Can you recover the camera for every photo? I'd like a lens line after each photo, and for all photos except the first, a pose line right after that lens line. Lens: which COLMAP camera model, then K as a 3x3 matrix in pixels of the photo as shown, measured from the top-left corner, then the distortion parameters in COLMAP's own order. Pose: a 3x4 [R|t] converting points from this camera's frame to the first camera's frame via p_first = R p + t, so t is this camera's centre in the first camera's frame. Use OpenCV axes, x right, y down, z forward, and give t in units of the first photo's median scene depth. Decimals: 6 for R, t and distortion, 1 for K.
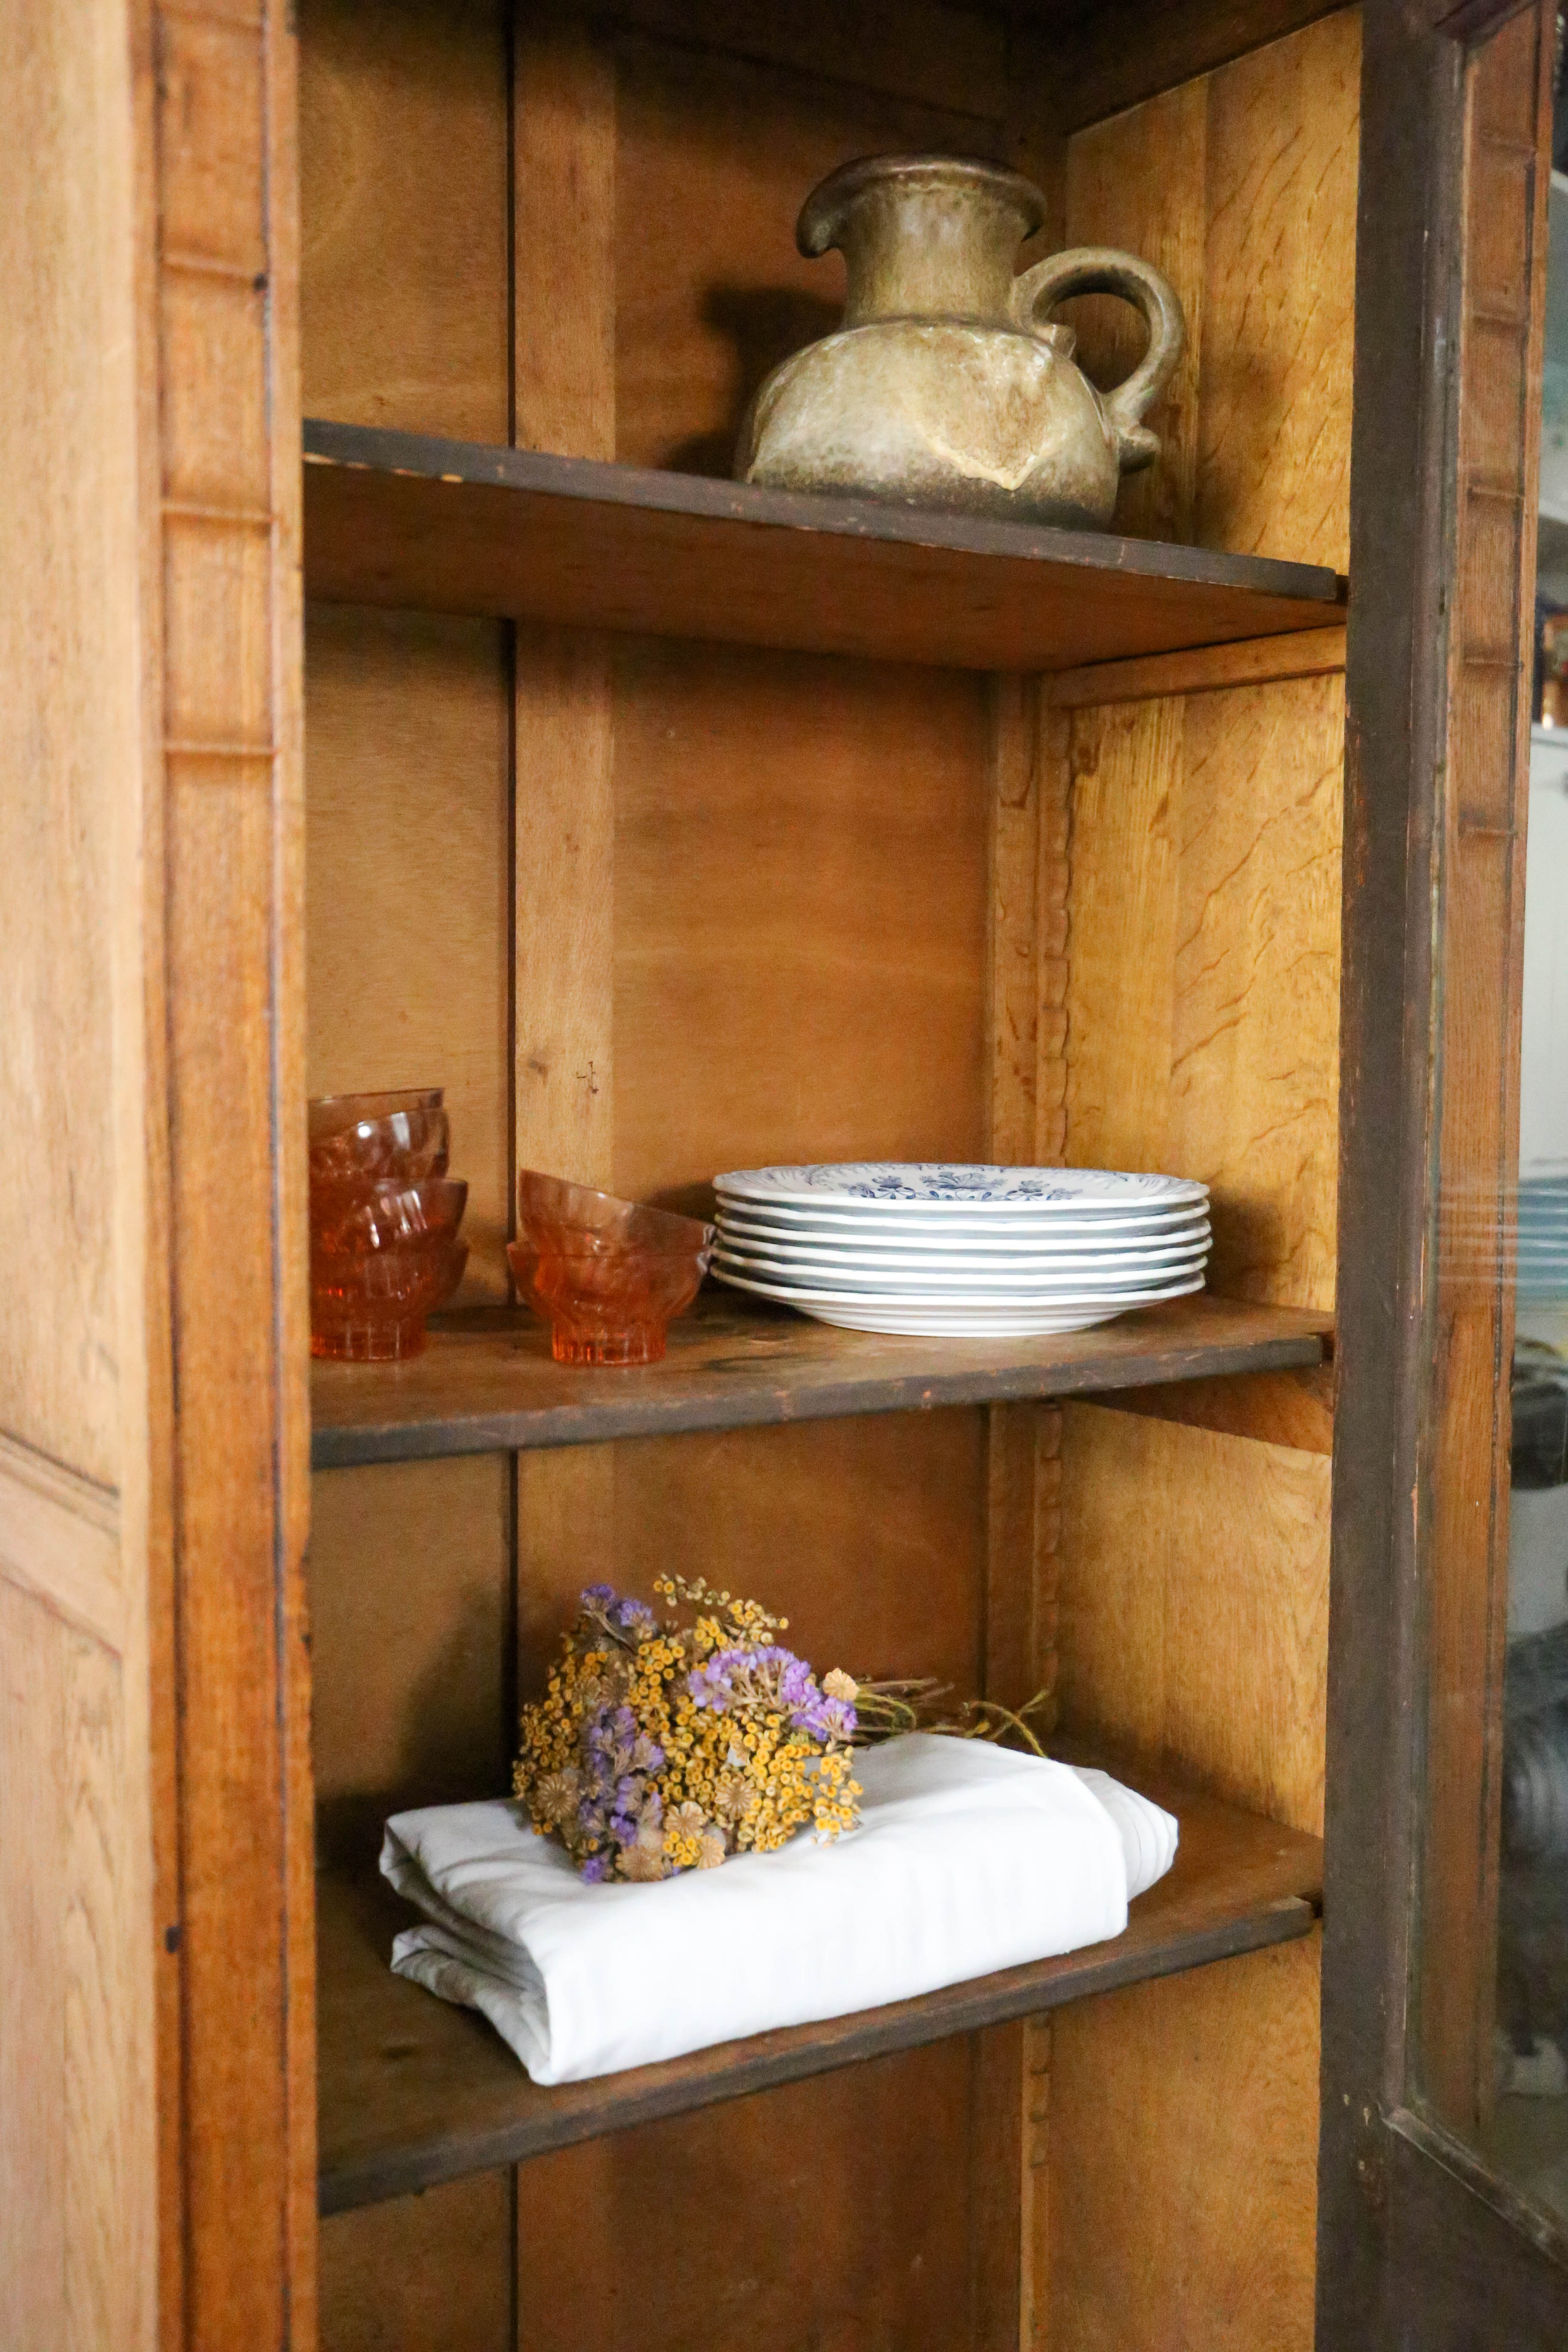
lens RADIAL K [[2425.6, 0, 782.4], [0, 2425.6, 1190.2], [0, 0, 1]] dist [-0.033042, 0.131802]
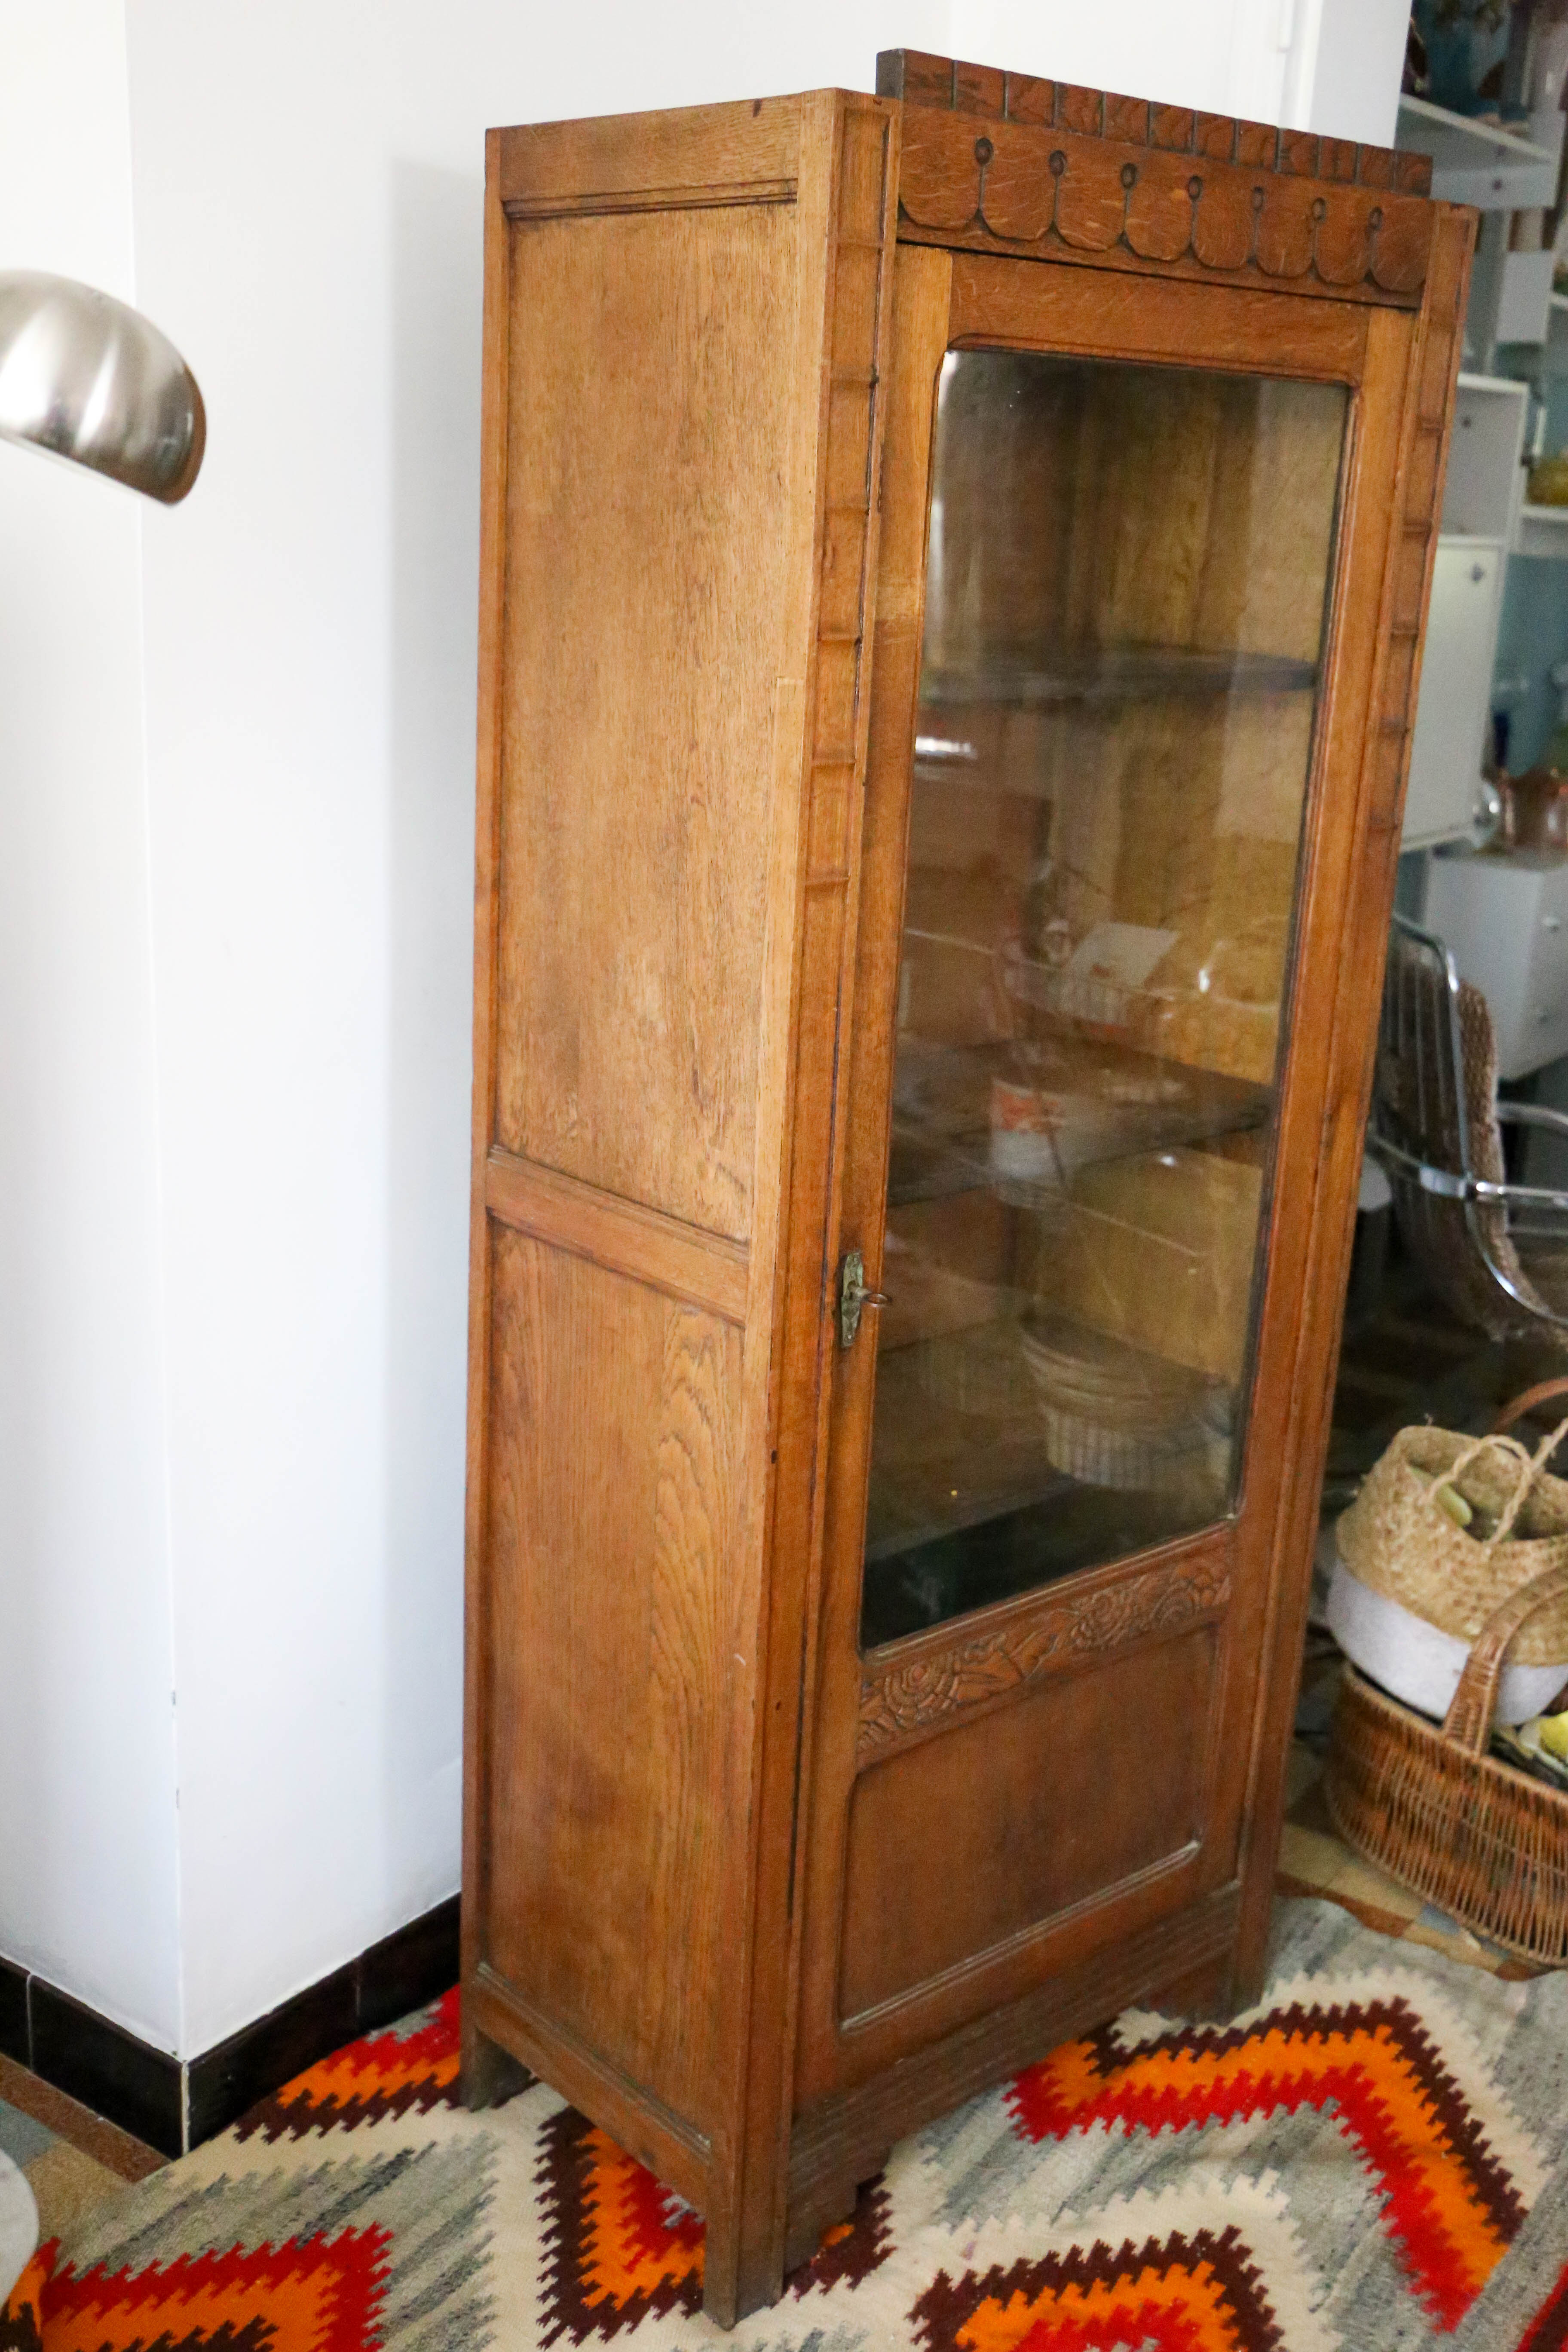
lens RADIAL K [[2442.9, 0, 781.1], [0, 2442.9, 1195.5], [0, 0, 1]] dist [-0.018356, 0.126752]
pose [[0.987801, -0.002149, 0.155705, -0.426170], [-0.031119, 0.977012, 0.210900, -0.257584], [-0.152579, -0.213173, 0.965027, -0.713384]]
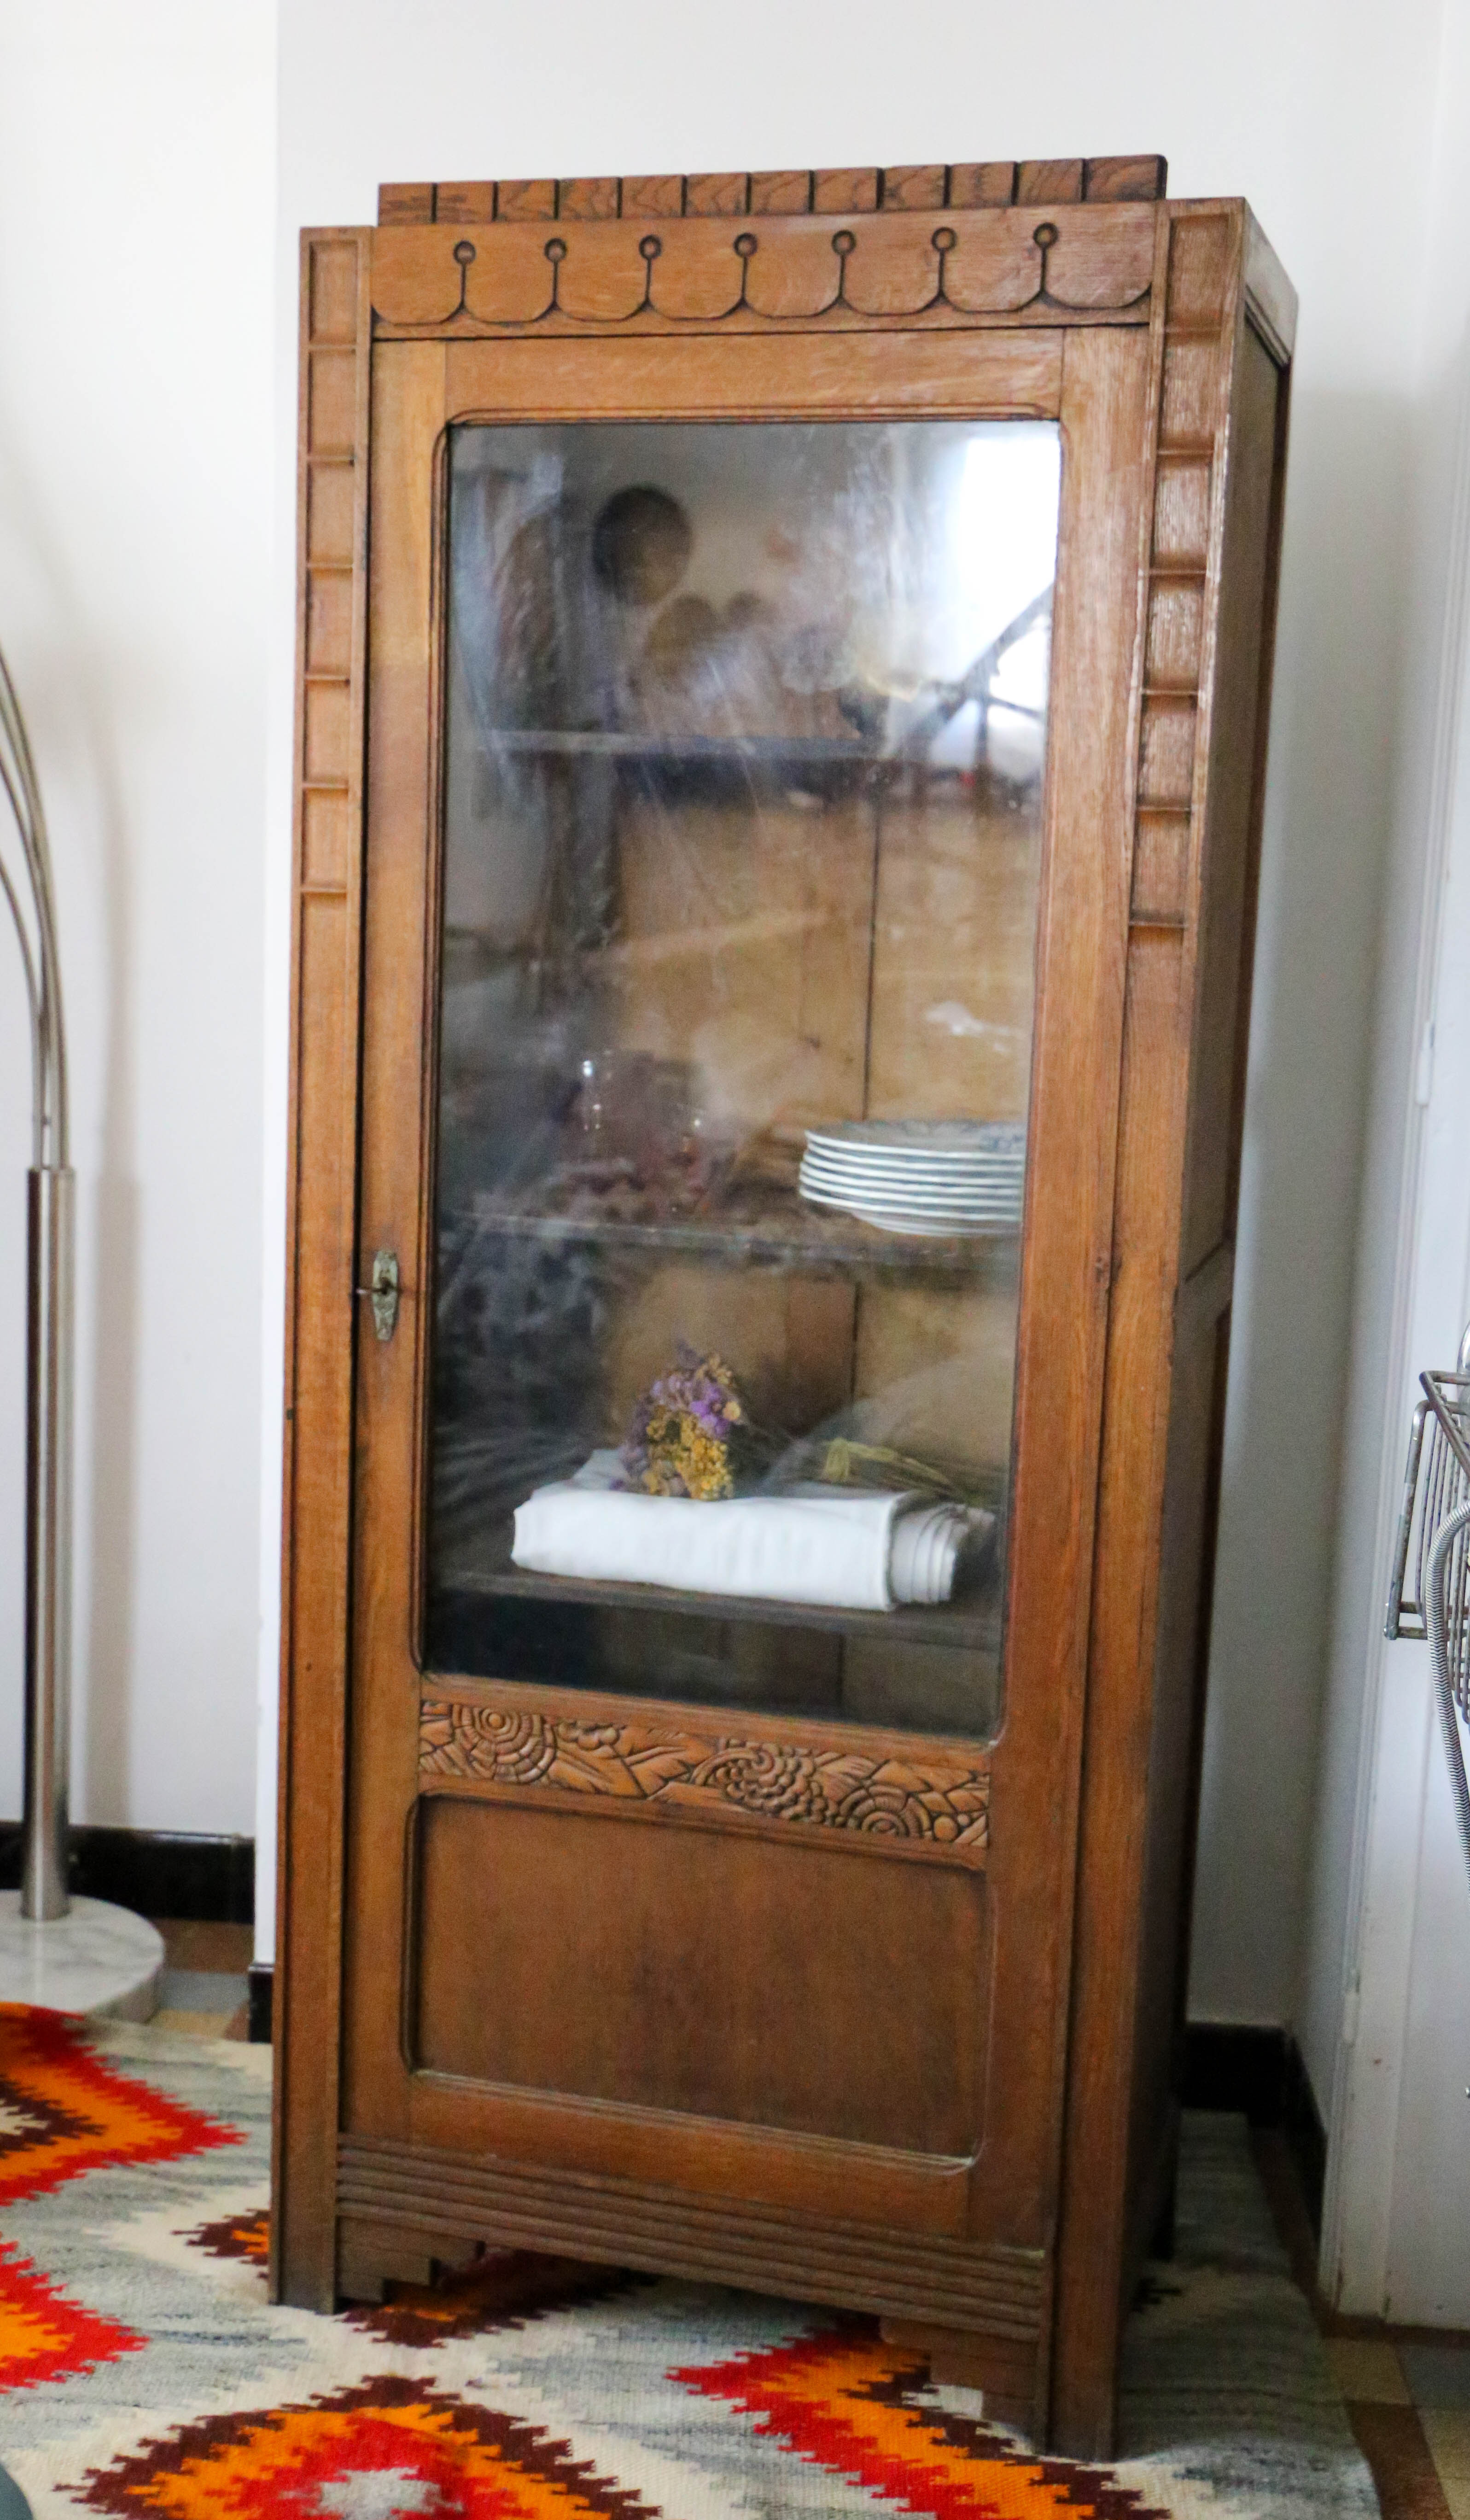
lens RADIAL K [[2952.3, 0, 676.5], [0, 2952.3, 1294.5], [0, 0, 1]] dist [0.020630, 0.101391]
pose [[0.630963, 0.135208, -0.763941, 1.563984], [-0.090067, 0.990804, 0.100971, -0.086192], [0.770567, 0.005097, 0.637338, -0.367323]]
